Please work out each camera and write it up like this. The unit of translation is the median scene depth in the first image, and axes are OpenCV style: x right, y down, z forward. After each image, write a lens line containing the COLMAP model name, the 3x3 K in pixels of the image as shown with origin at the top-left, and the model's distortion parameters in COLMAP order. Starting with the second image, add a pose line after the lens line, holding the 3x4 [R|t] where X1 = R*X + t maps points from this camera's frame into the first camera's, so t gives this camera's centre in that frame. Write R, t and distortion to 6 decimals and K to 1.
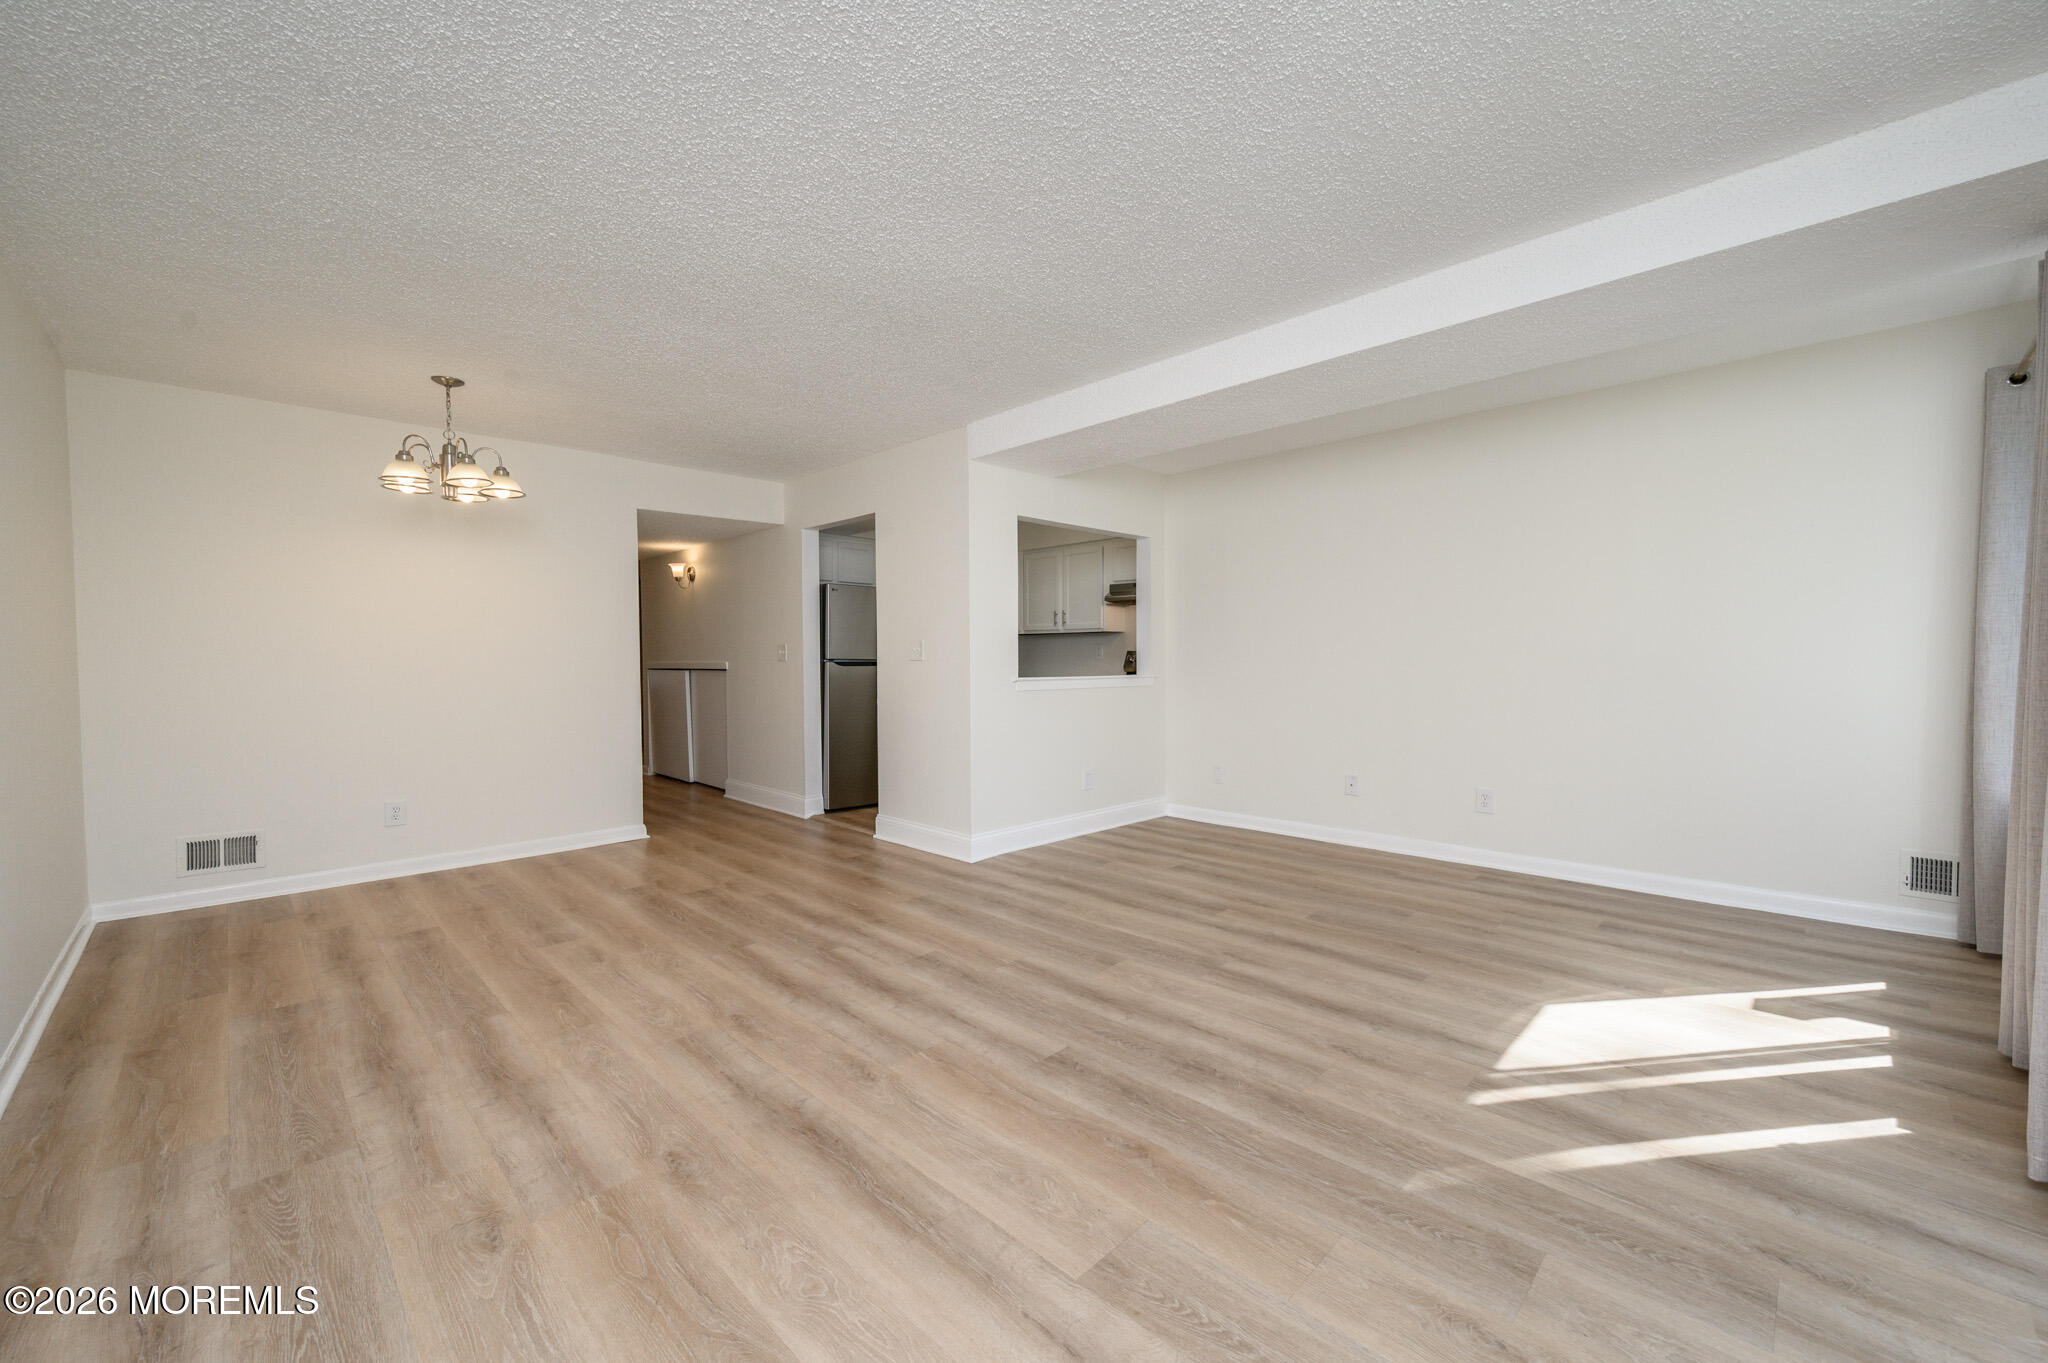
lens RADIAL K [[804.8, 0, 1007.5], [0, 804.8, 680.8], [0, 0, 1]] dist [-0.004295, 0.001171]
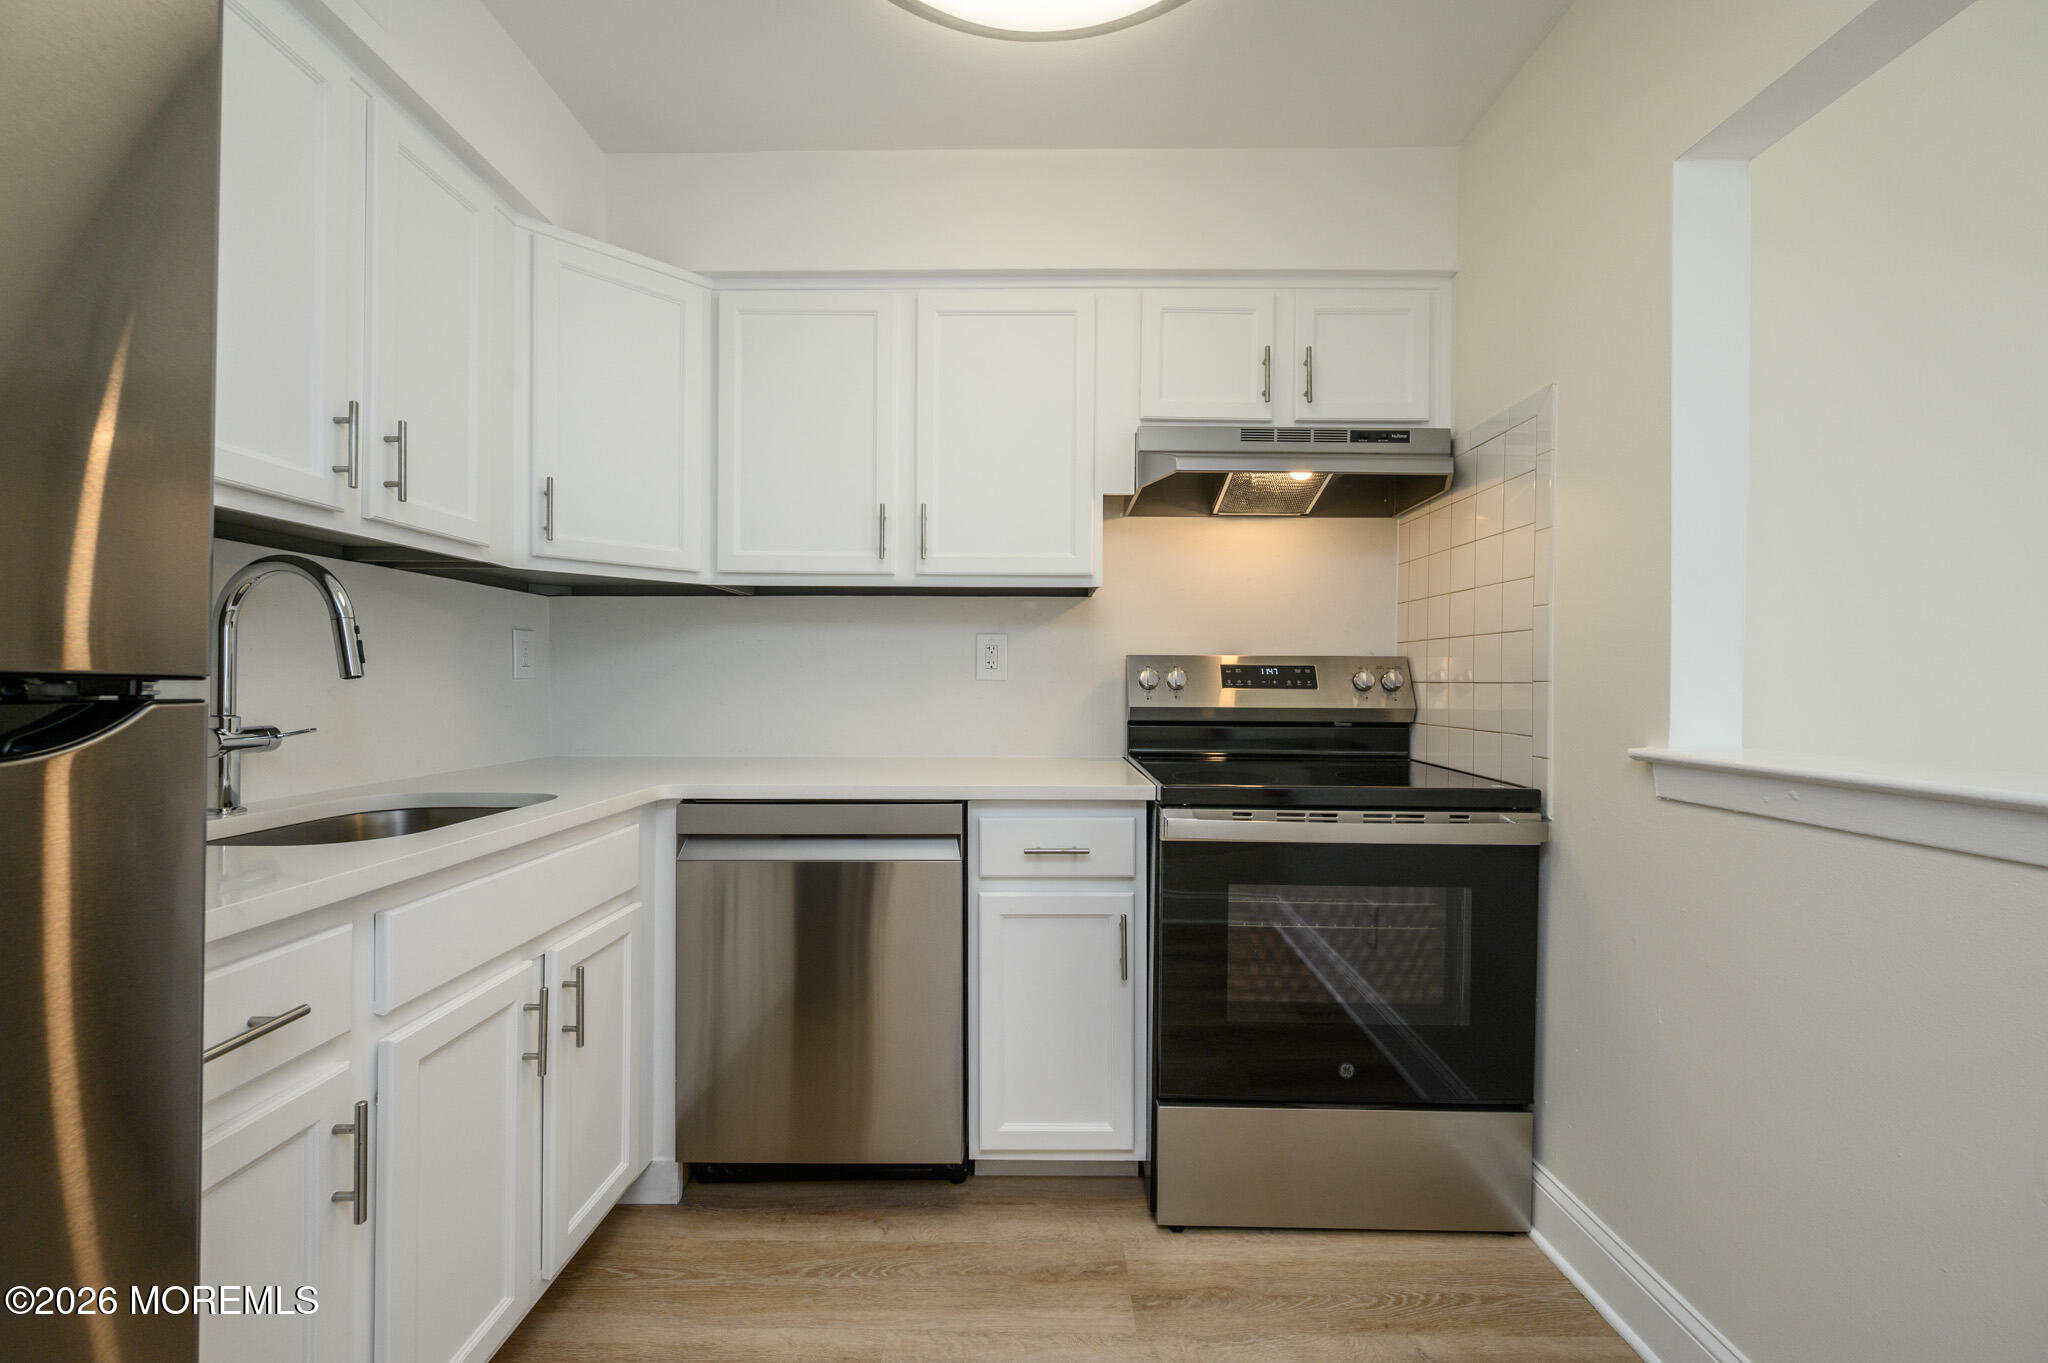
lens RADIAL K [[804.8, 0, 1011.0], [0, 804.8, 692.4], [0, 0, 1]] dist [-0.004295, 0.001171]
pose [[0.711872, -0.011326, 0.702218, -0.287109], [0.017852, 0.999839, -0.001971, -0.060212], [-0.702083, 0.013939, 0.711959, 2.158762]]
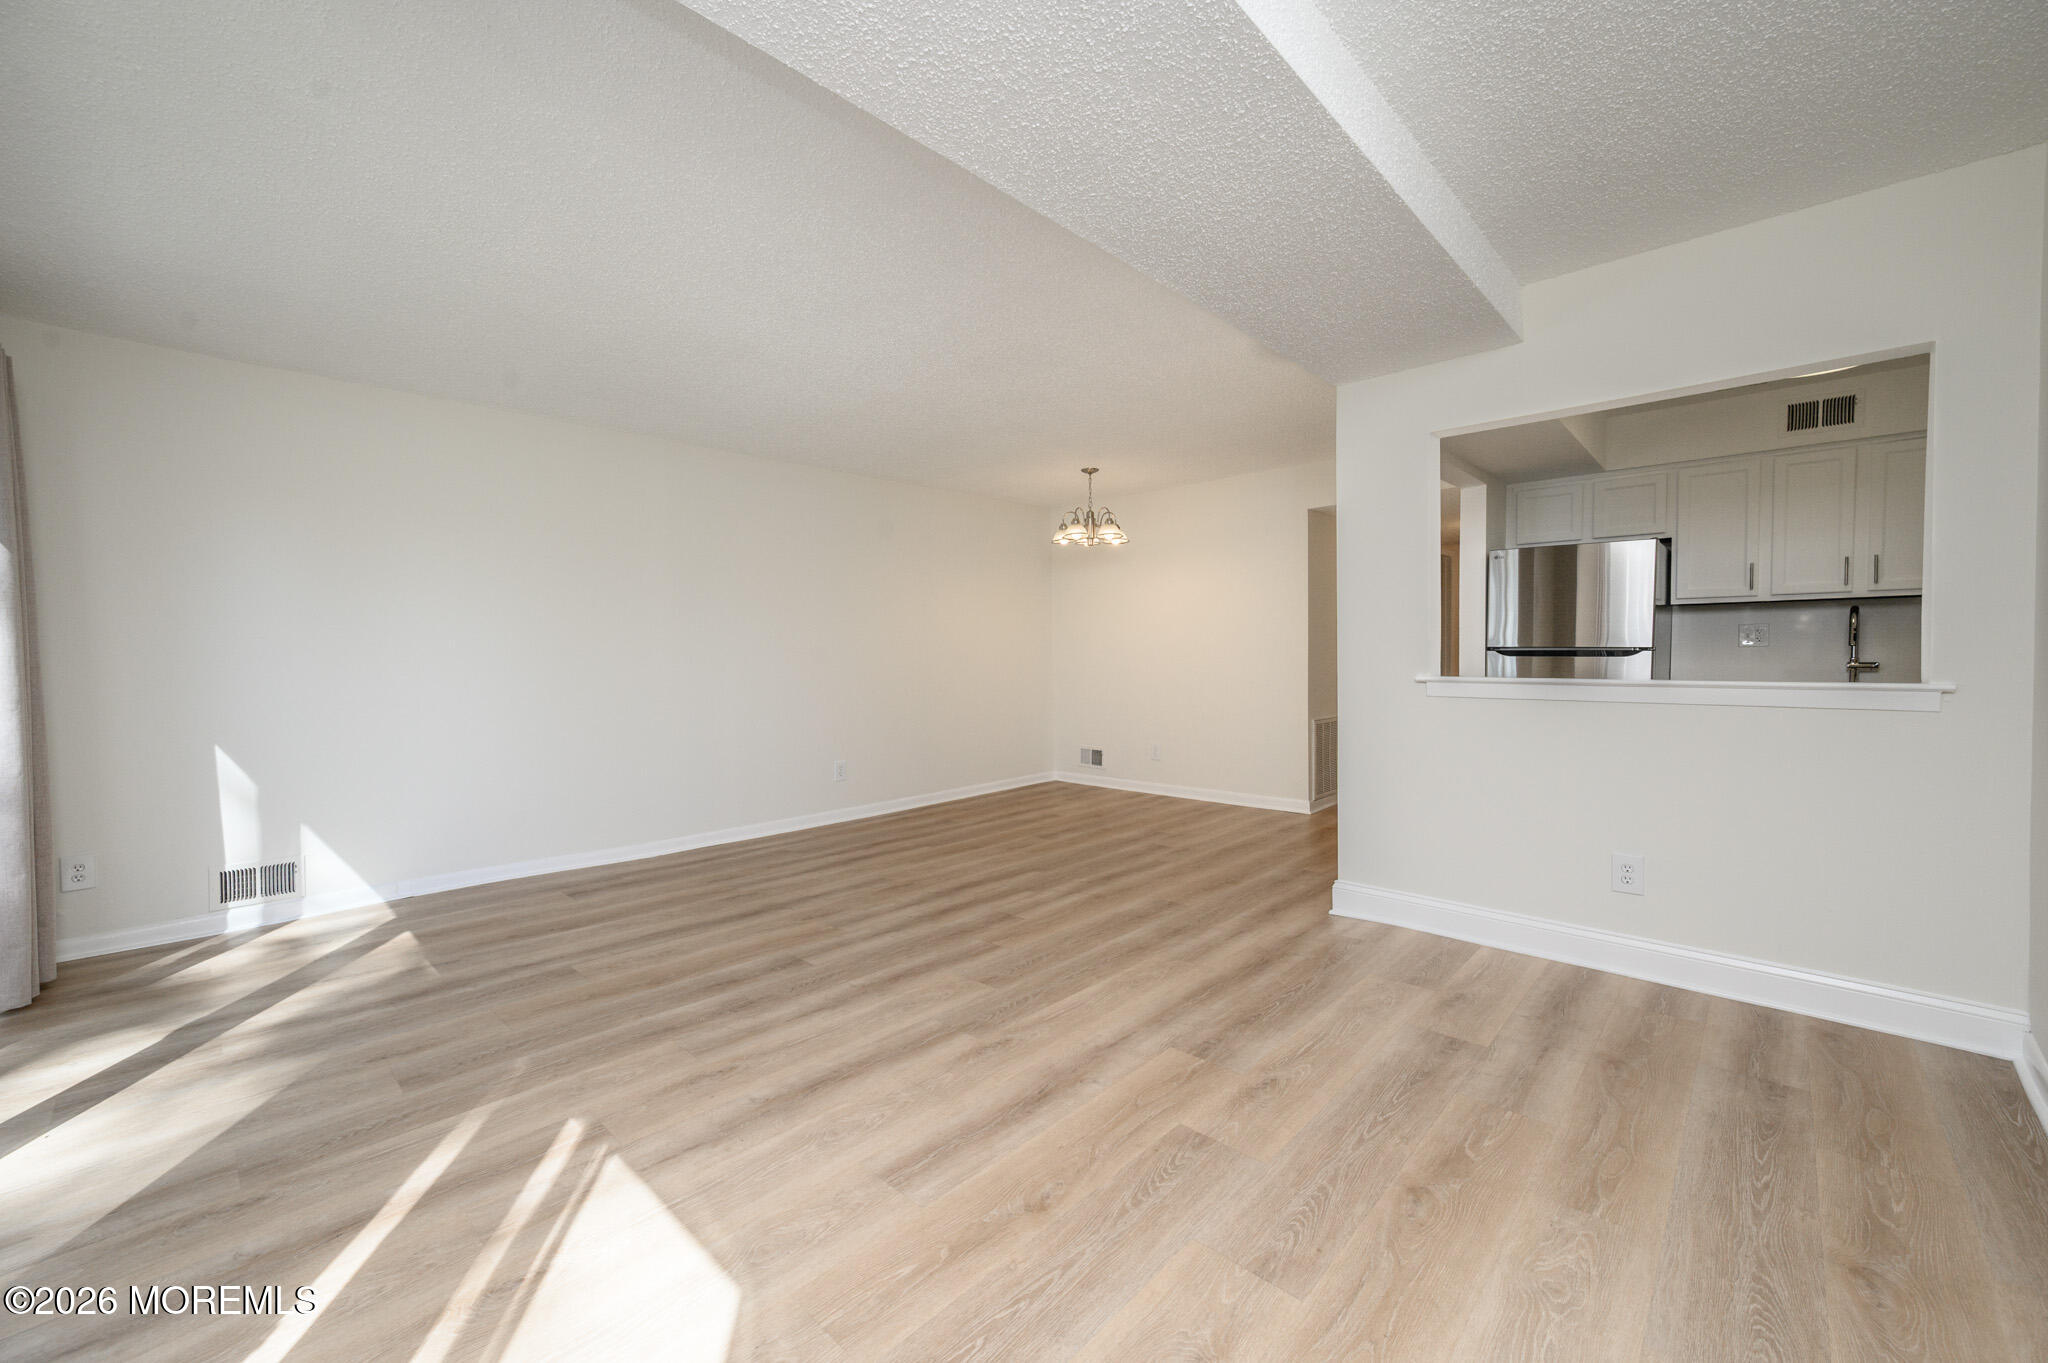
lens RADIAL K [[804.8, 0, 1041.9], [0, 804.8, 675.5], [0, 0, 1]] dist [-0.004295, 0.001171]
pose [[0.058277, 0.033327, -0.997744, 1.218110], [-0.019350, 0.999293, 0.032248, -0.037526], [0.998113, 0.017427, 0.058881, 1.168882]]
